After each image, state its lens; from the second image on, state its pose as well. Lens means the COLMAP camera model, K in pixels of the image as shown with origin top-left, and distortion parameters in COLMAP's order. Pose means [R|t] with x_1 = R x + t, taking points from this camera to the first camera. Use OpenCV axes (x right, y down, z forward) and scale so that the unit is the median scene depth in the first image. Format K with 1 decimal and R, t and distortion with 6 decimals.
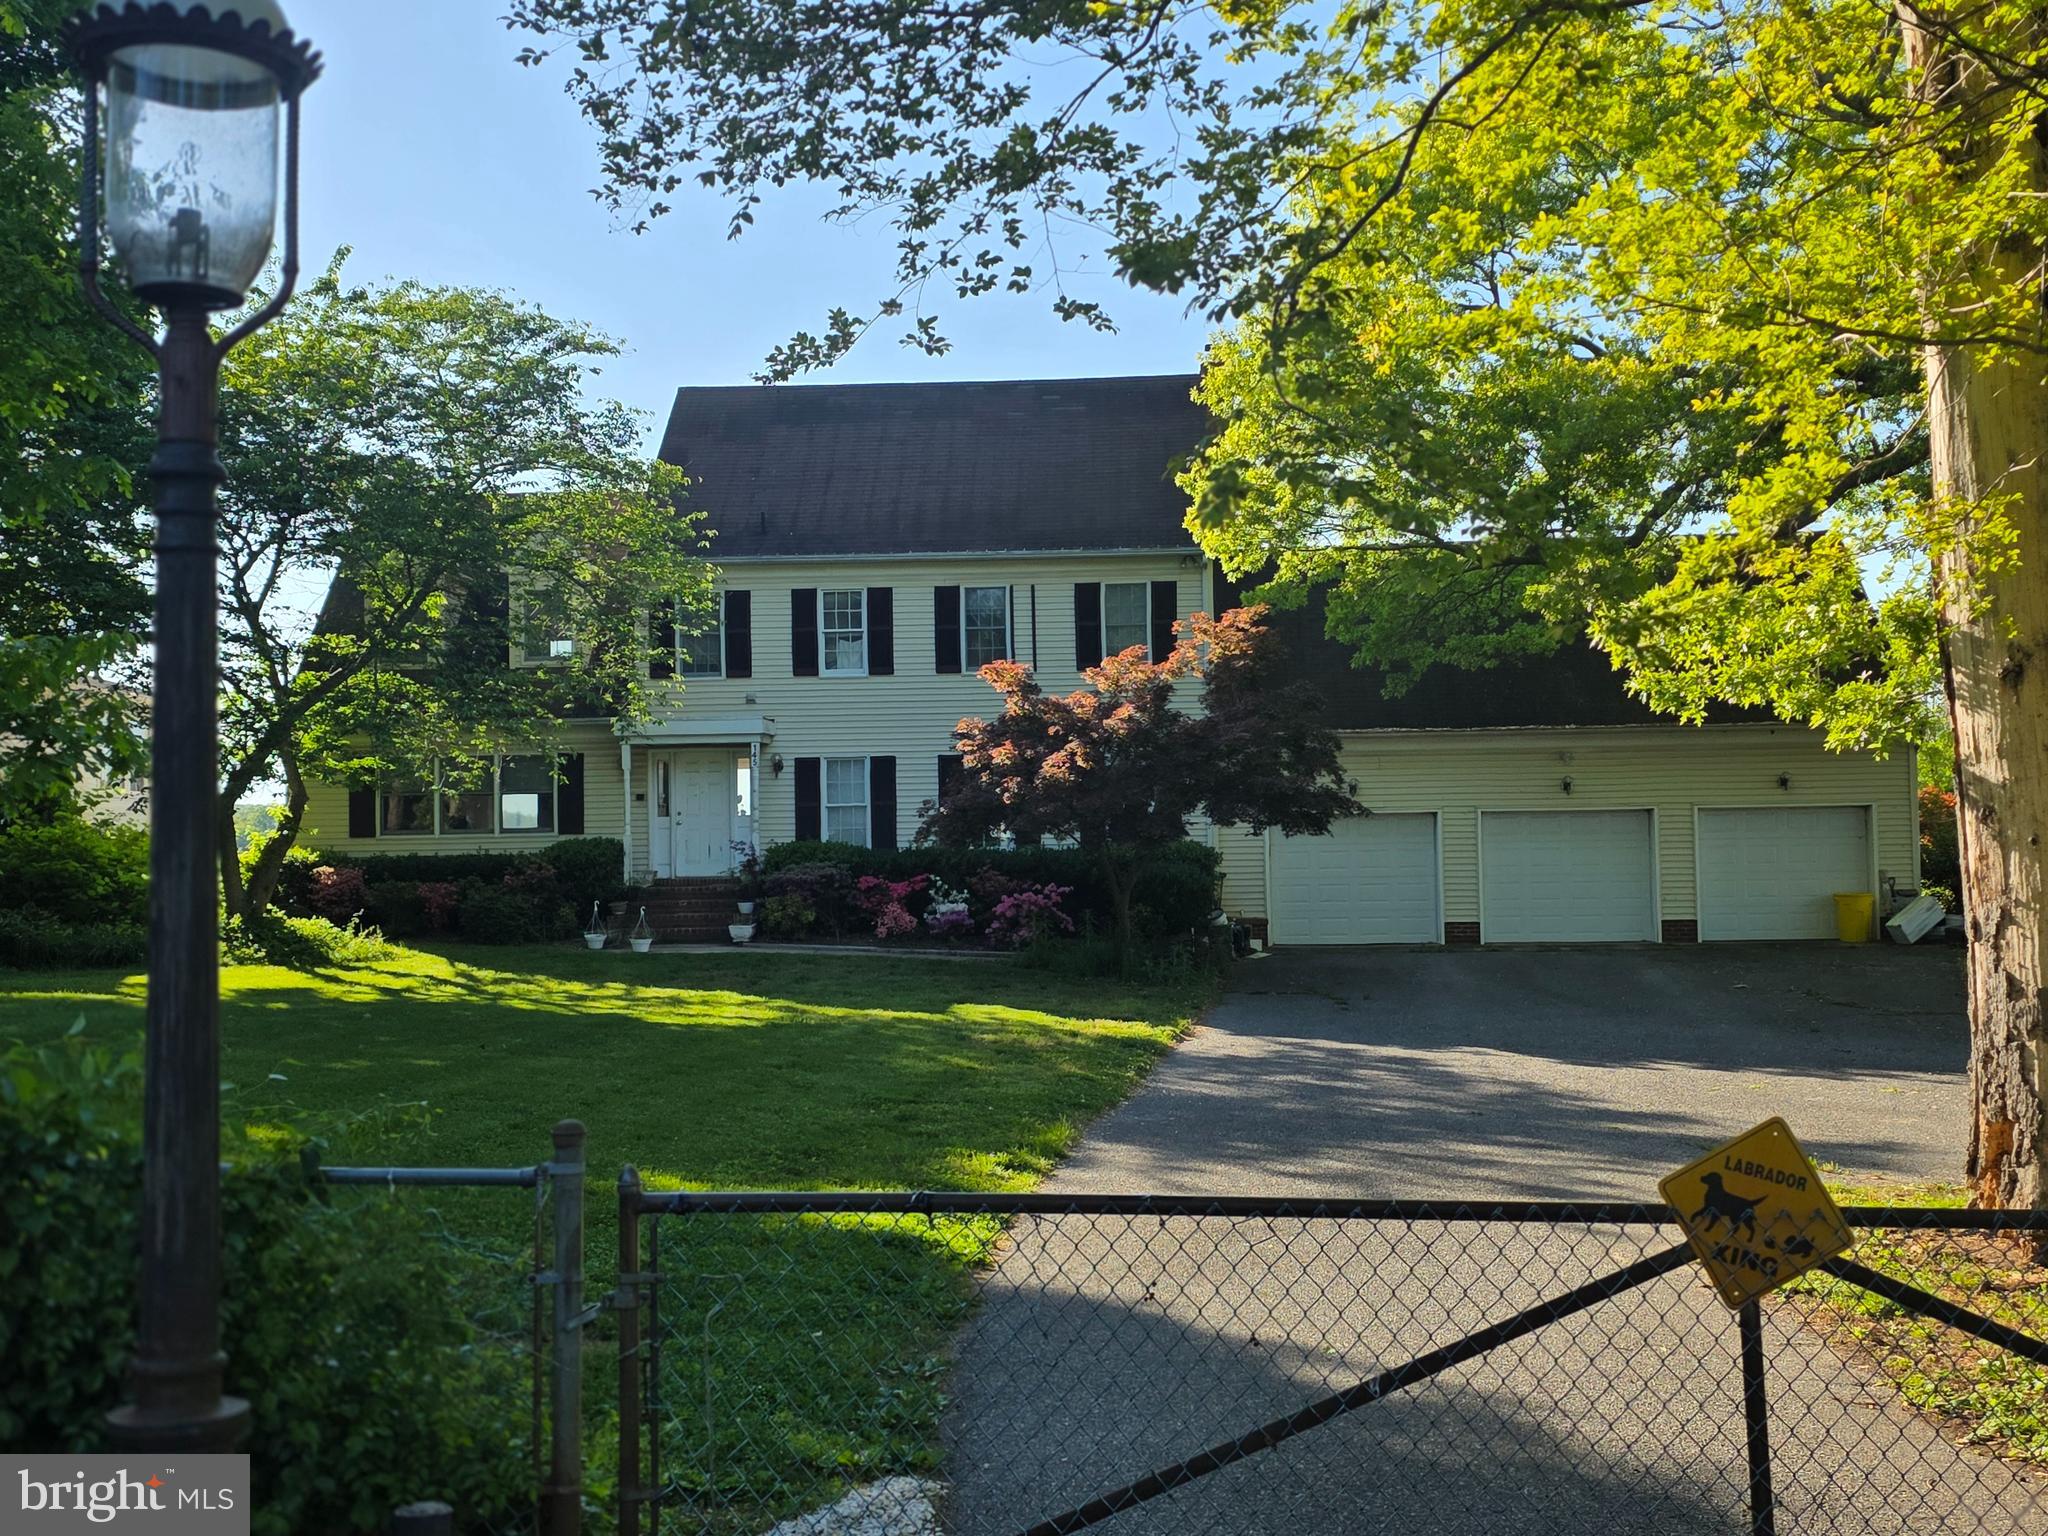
lens RADIAL K [[2337.1, 0, 1026.1], [0, 2337.1, 747.5], [0, 0, 1]] dist [0.089875, 0.000000]
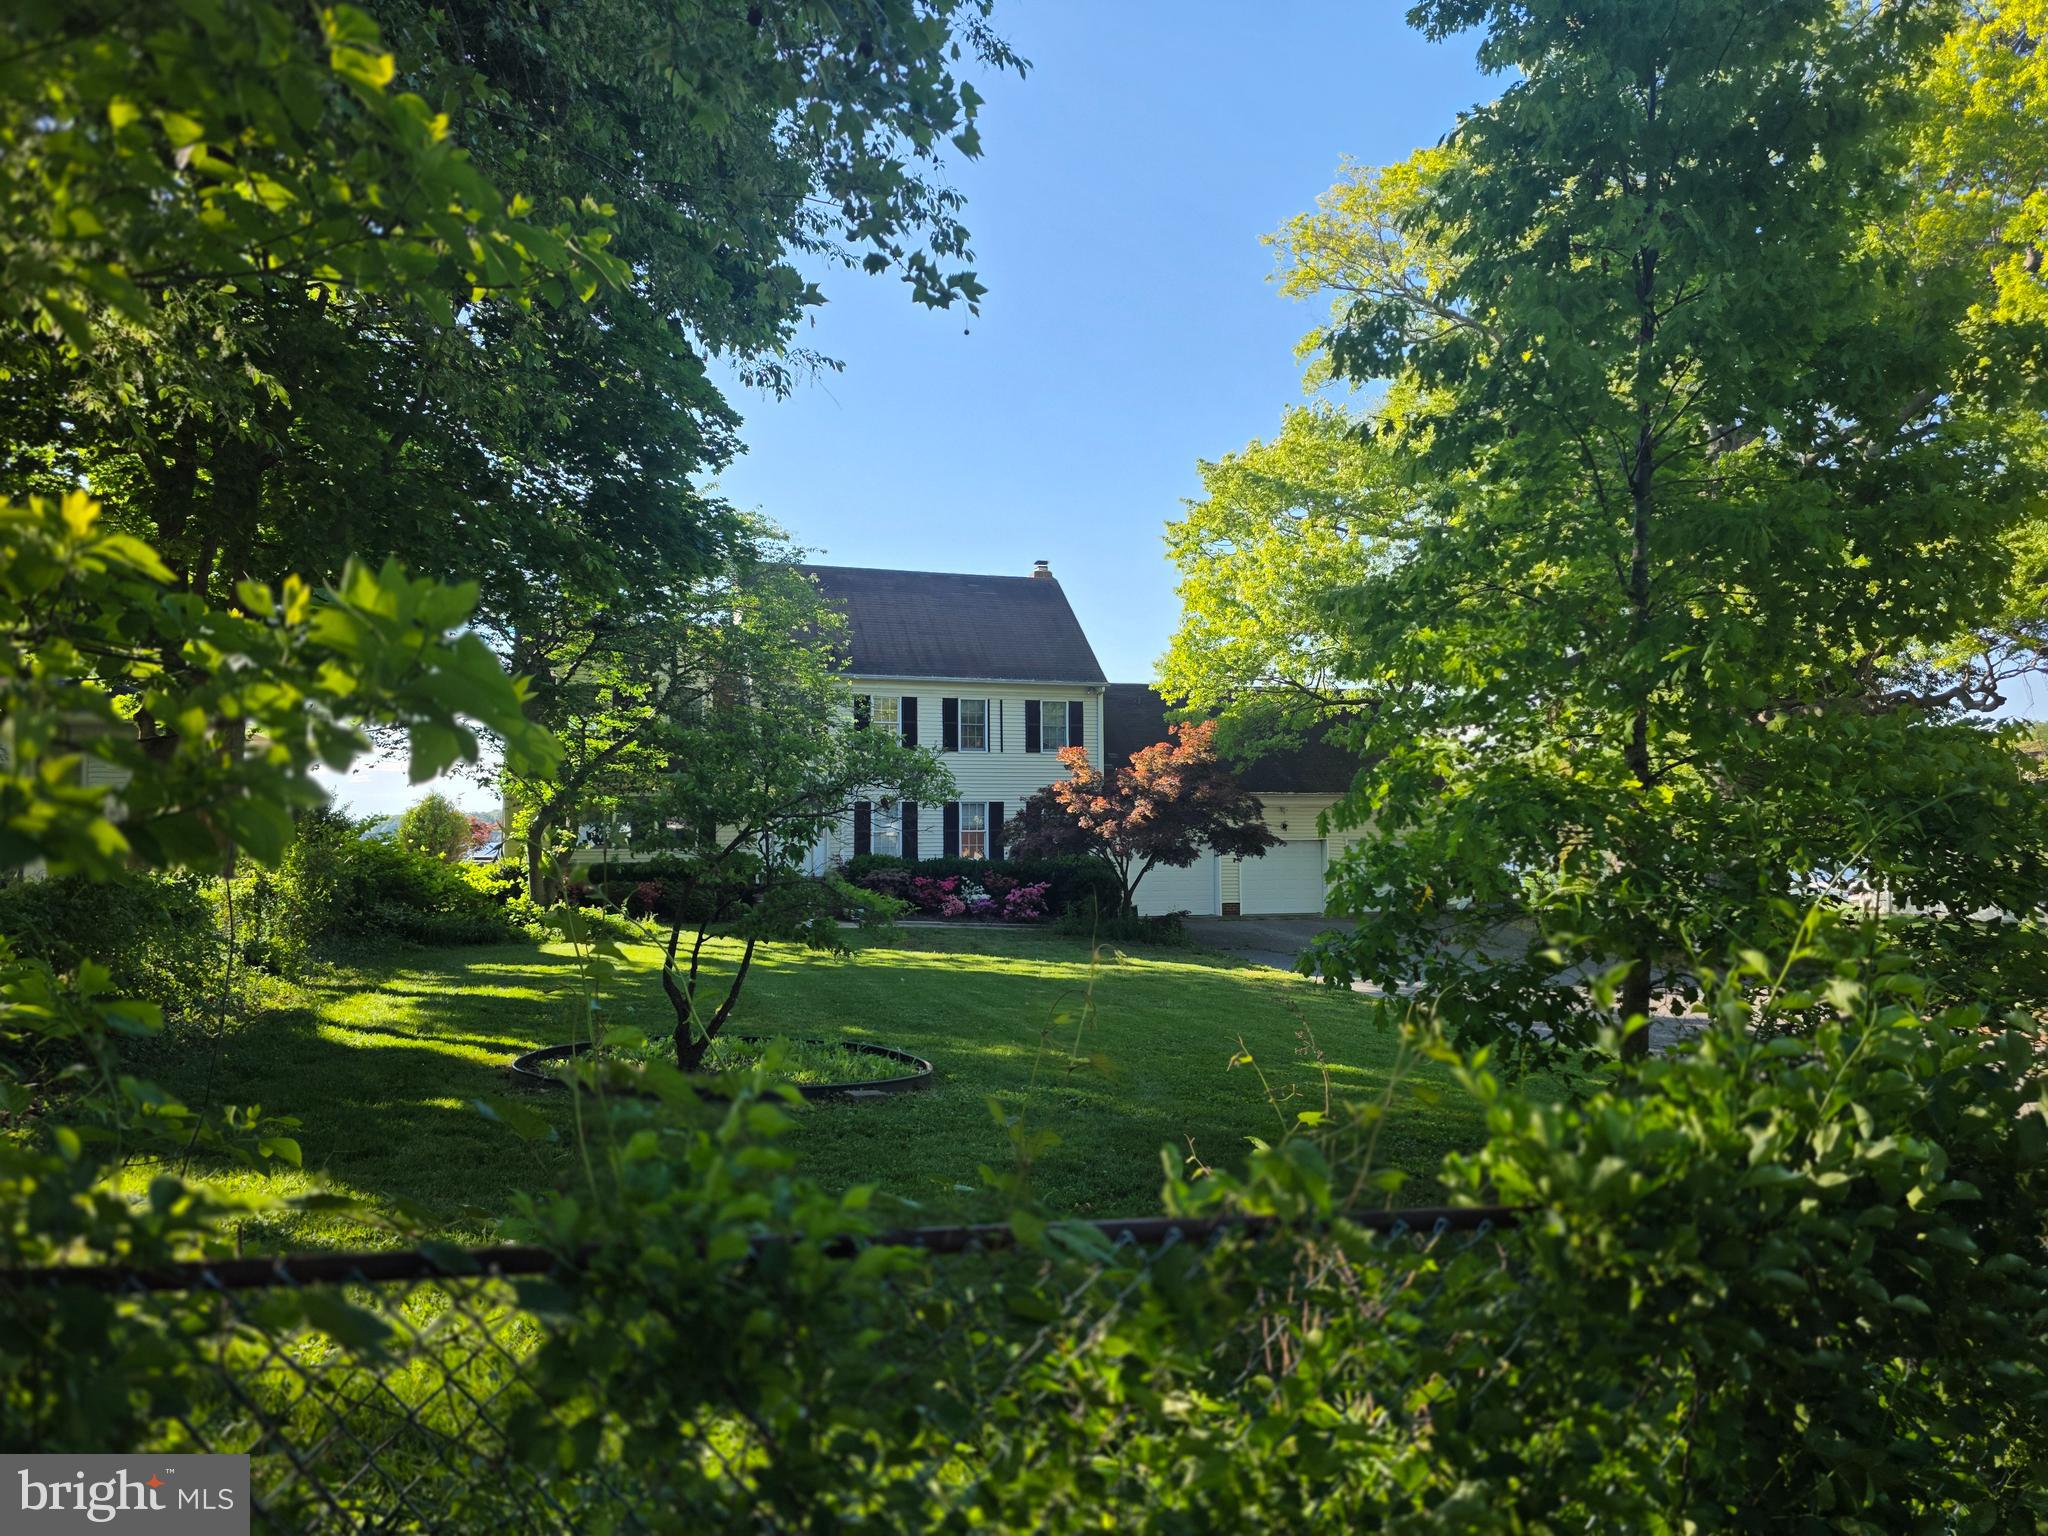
lens RADIAL K [[1331.3, 0, 1025.7], [0, 1331.3, 781.2], [0, 0, 1]] dist [0.038673, 0.002272]
pose [[0.928738, 0.027090, 0.369745, -0.357254], [-0.024218, 0.999630, -0.012409, -0.001046], [-0.369944, 0.002570, 0.929051, 0.133031]]
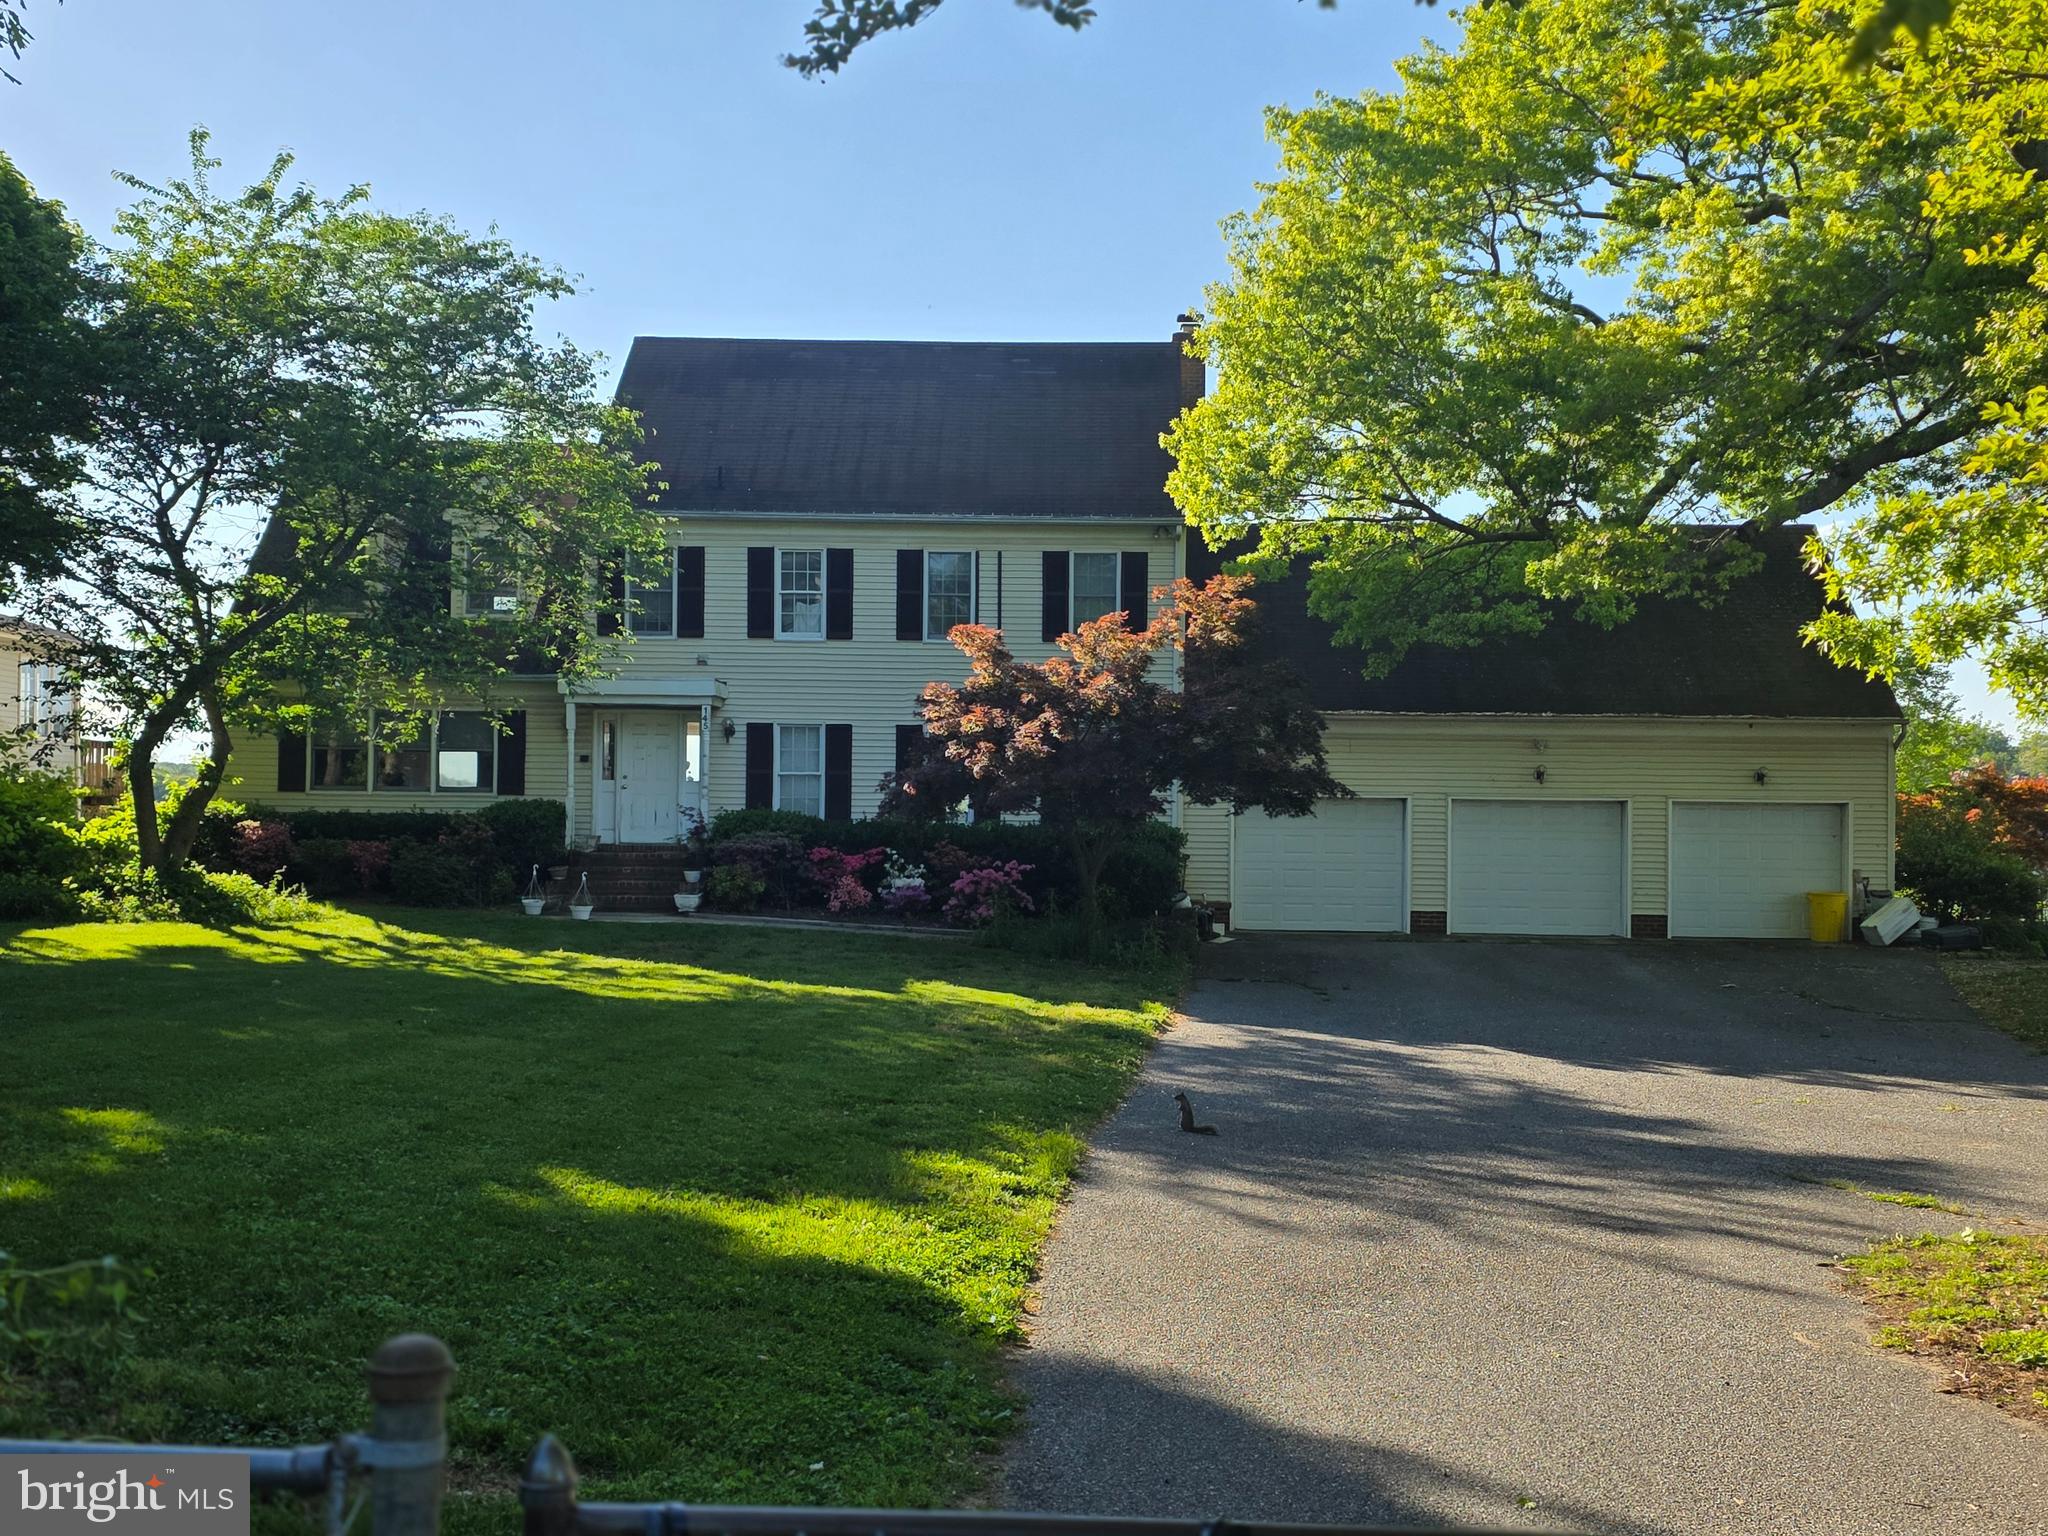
lens RADIAL K [[2193.4, 0, 1044.8], [0, 2193.4, 787.4], [0, 0, 1]] dist [0.051453, 0.000000]
pose [[0.998582, 0.030264, 0.043801, -0.016757], [-0.031268, 0.999260, 0.022421, 0.007737], [-0.043090, -0.023759, 0.998789, 0.100008]]
